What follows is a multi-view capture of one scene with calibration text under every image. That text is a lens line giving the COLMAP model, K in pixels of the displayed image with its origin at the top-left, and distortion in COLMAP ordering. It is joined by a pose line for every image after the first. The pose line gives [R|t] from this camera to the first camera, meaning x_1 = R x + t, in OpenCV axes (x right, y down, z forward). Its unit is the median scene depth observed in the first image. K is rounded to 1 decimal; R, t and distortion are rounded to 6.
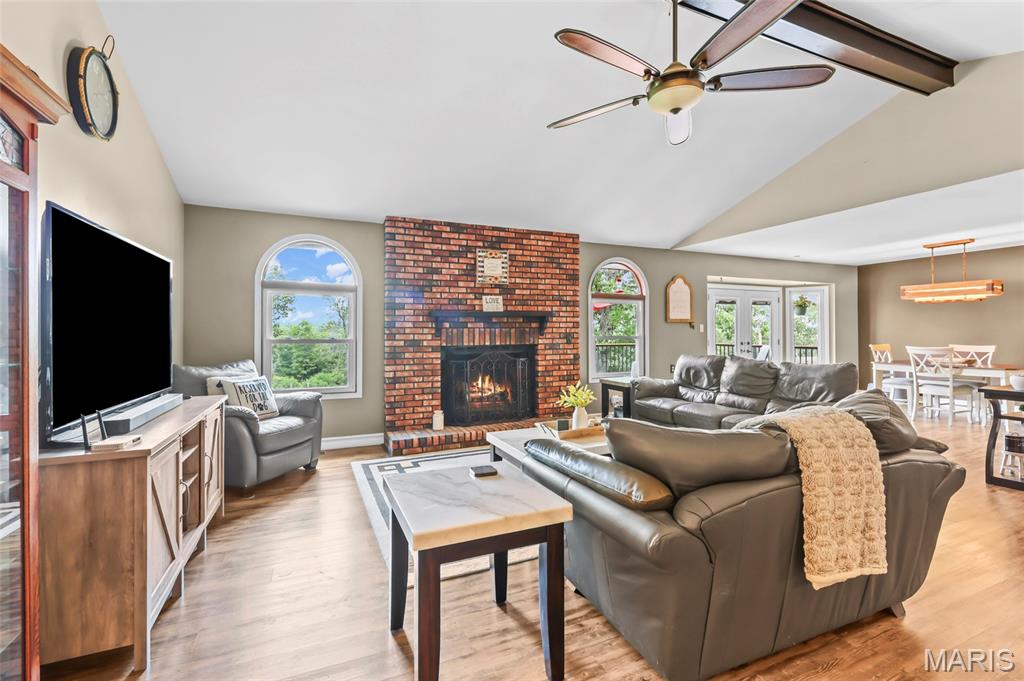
lens RADIAL K [[446.4, 0, 508.9], [0, 446.4, 341.1], [0, 0, 1]] dist [0.001572, 0.000051]
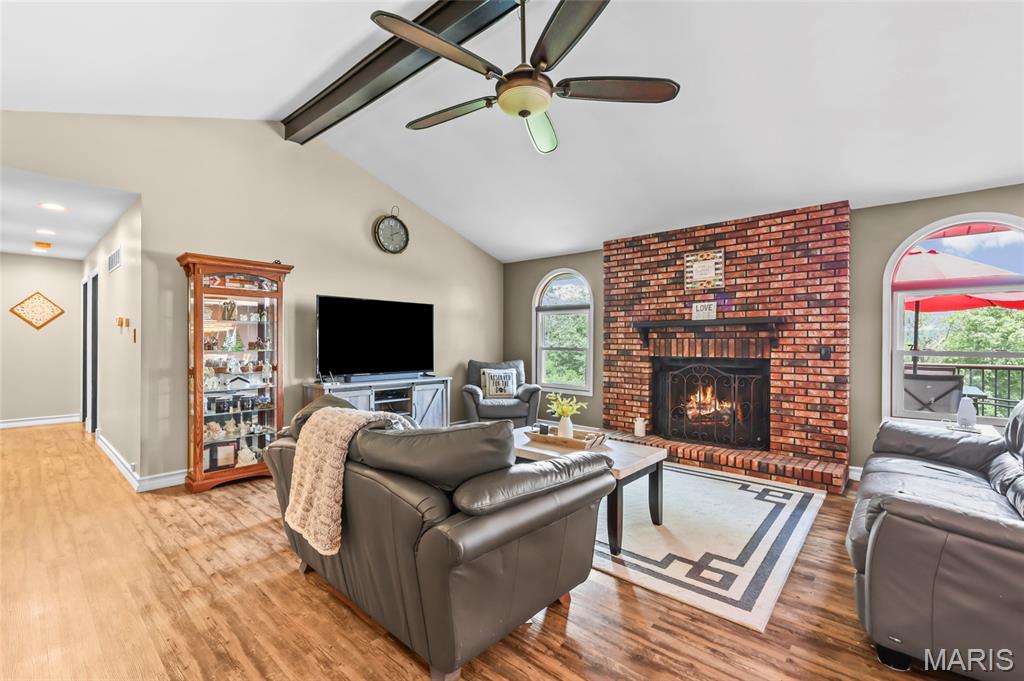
lens RADIAL K [[446.4, 0, 508.9], [0, 446.4, 341.1], [0, 0, 1]] dist [0.001572, 0.000051]
pose [[0.412329, 0.010877, -0.910970, 0.627992], [-0.009876, 0.999923, 0.007469, -0.027095], [0.910982, 0.005917, 0.412405, 0.276222]]
